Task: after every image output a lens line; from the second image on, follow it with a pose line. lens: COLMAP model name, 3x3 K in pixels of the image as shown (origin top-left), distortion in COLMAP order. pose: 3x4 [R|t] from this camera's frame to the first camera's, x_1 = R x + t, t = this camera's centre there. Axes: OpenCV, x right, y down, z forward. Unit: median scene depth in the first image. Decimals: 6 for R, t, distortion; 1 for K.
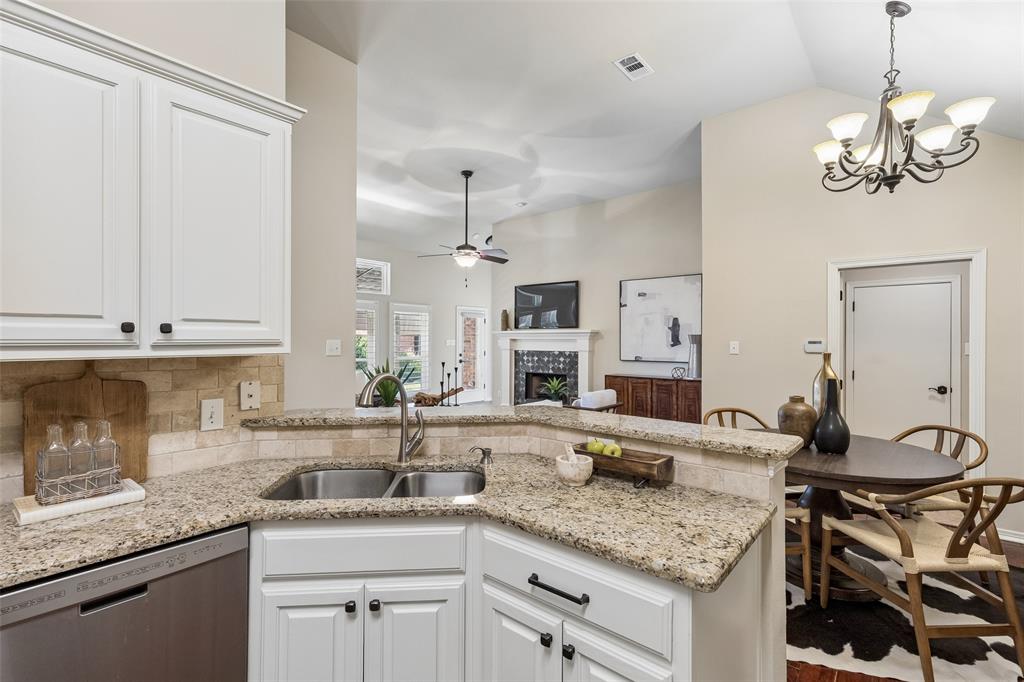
lens RADIAL K [[464.6, 0, 512.7], [0, 464.6, 339.9], [0, 0, 1]] dist [0.009928, -0.000833]
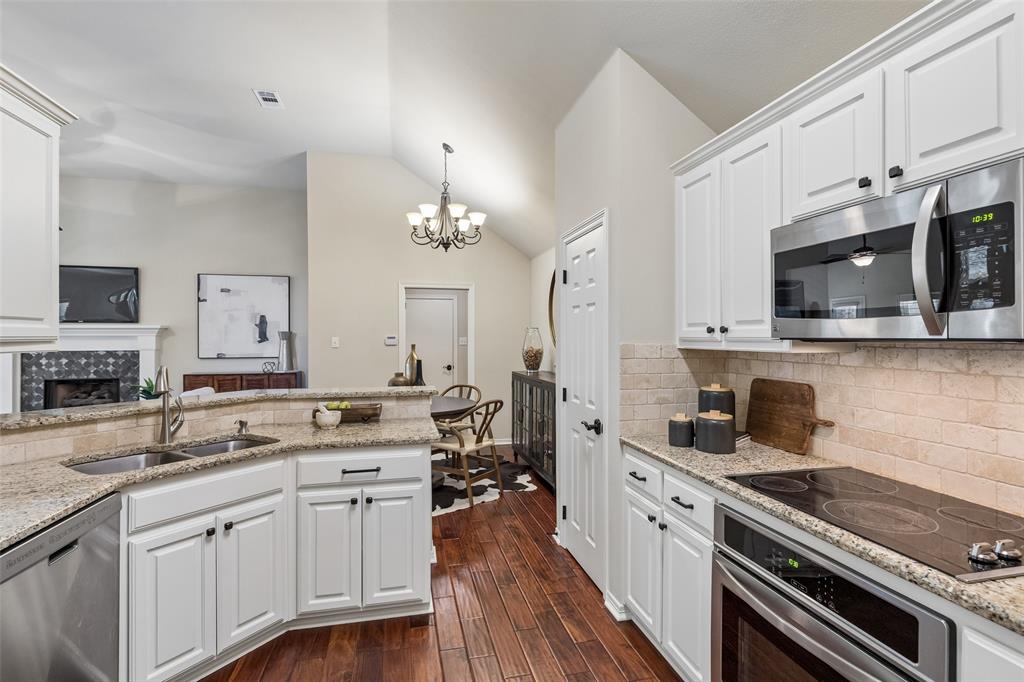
lens RADIAL K [[493.0, 0, 514.4], [0, 493.0, 334.9], [0, 0, 1]] dist [0.003655, 0.000984]
pose [[0.598625, -0.001505, 0.801028, -0.216382], [0.003715, 0.999993, -0.000898, -0.000336], [-0.801021, 0.003514, 0.598627, -0.129583]]
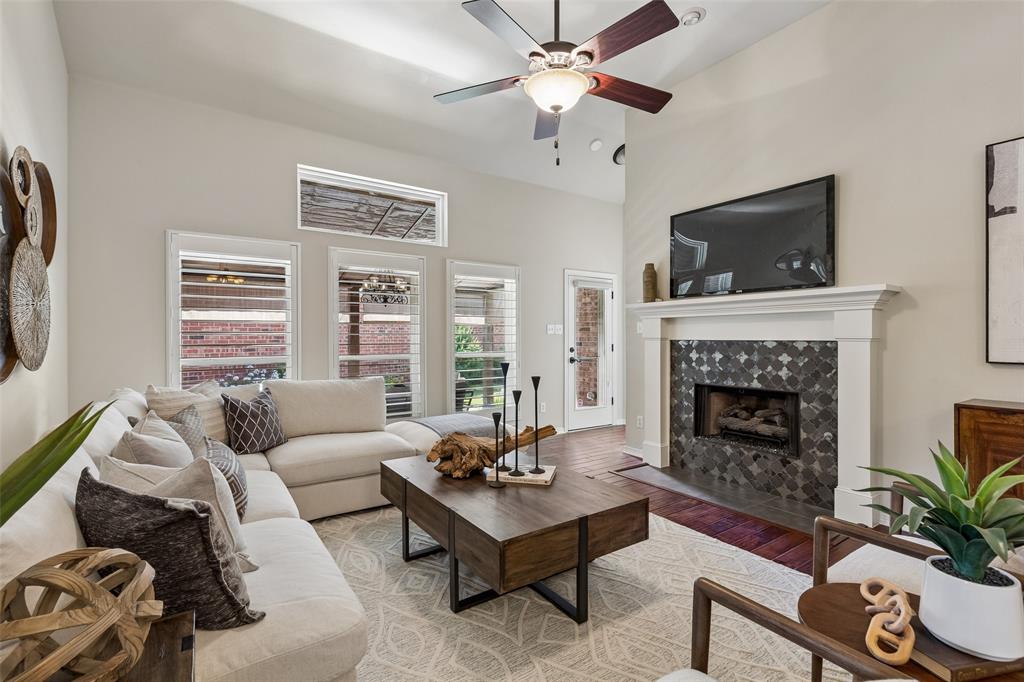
lens RADIAL K [[464.6, 0, 512.9], [0, 464.6, 336.2], [0, 0, 1]] dist [0.009928, -0.000833]
pose [[0.961897, -0.003576, -0.273389, -0.031892], [0.002632, 0.999989, -0.003818, 0.026980], [0.273399, 0.002953, 0.961896, 0.628292]]
